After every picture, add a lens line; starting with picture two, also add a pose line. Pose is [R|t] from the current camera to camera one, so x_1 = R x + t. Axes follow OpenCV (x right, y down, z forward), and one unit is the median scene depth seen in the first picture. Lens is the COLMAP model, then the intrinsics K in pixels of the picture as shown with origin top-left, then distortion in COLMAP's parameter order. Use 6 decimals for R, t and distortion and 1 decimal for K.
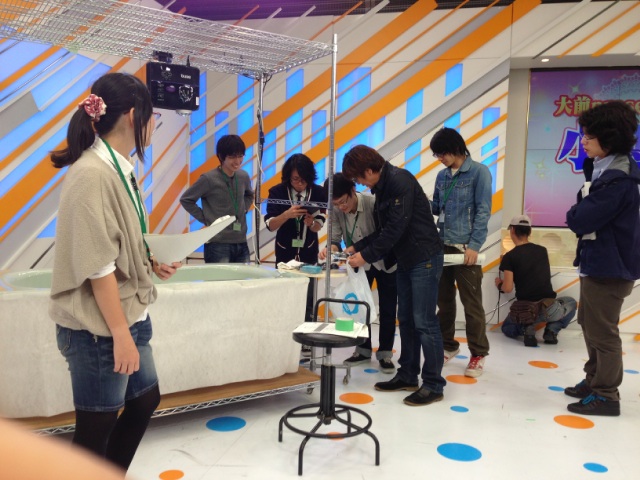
lens RADIAL K [[573.2, 0, 320.0], [0, 573.2, 240.0], [0, 0, 1]] dist [0.113565, -0.218496]
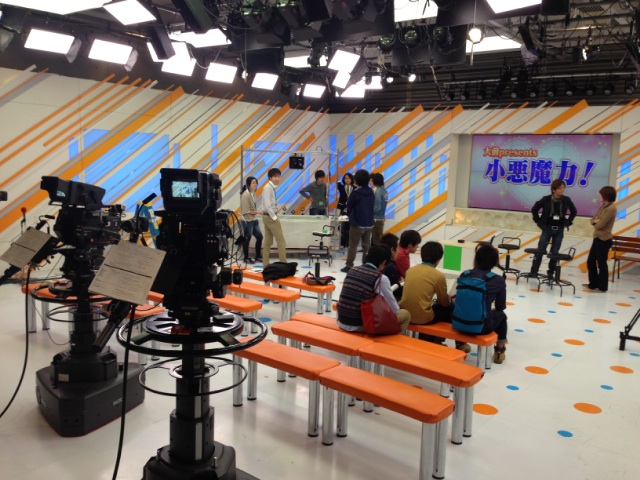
lens RADIAL K [[573.2, 0, 320.0], [0, 573.2, 240.0], [0, 0, 1]] dist [0.113565, -0.218496]
pose [[0.902737, 0.070103, -0.424443, 0.806221], [-0.042779, 0.996371, 0.073581, -0.038525], [0.428061, -0.048267, 0.902460, -1.215446]]
